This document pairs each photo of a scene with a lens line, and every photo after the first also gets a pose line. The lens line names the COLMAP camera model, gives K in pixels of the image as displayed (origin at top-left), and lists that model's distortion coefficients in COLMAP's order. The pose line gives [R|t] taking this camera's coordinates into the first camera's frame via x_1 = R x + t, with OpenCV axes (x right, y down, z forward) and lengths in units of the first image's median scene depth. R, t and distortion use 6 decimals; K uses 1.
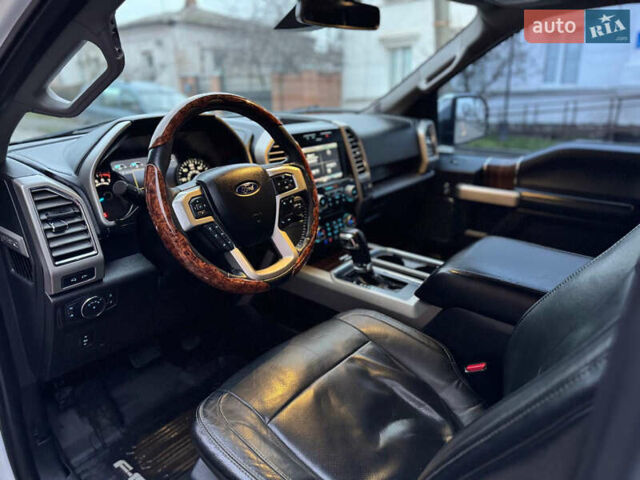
lens RADIAL K [[449.7, 0, 320.0], [0, 449.7, 240.0], [0, 0, 1]] dist [0.040466, -0.026880]
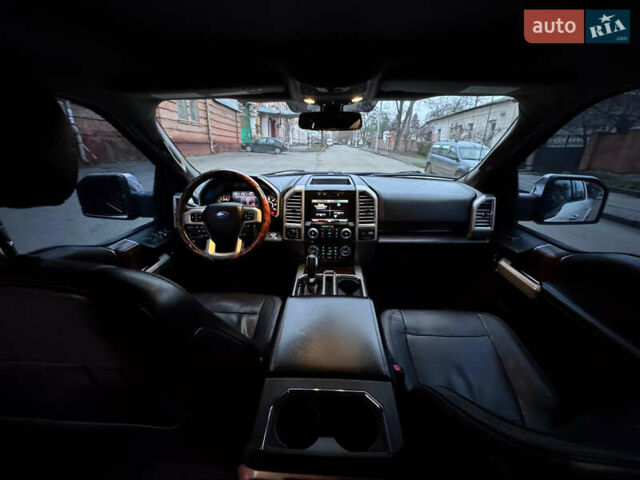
lens RADIAL K [[254.8, 0, 320.0], [0, 254.8, 240.0], [0, 0, 1]] dist [-0.007727, 0.000156]
pose [[0.590563, 0.295865, -0.750799, 0.695258], [-0.261809, 0.950289, 0.168543, -0.213070], [0.763342, 0.097031, 0.638665, 0.393490]]
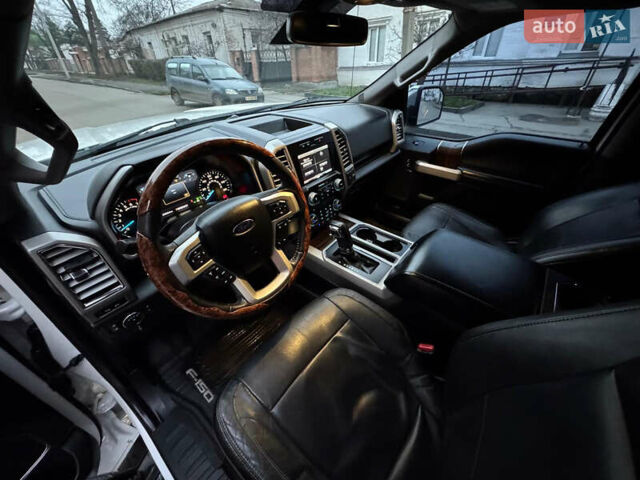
lens RADIAL K [[254.8, 0, 320.0], [0, 254.8, 240.0], [0, 0, 1]] dist [-0.007727, 0.000156]
pose [[0.999832, -0.002233, -0.018202, 0.028362], [0.007564, 0.954406, 0.298415, -0.178432], [0.016706, -0.298503, 0.954263, 0.248249]]
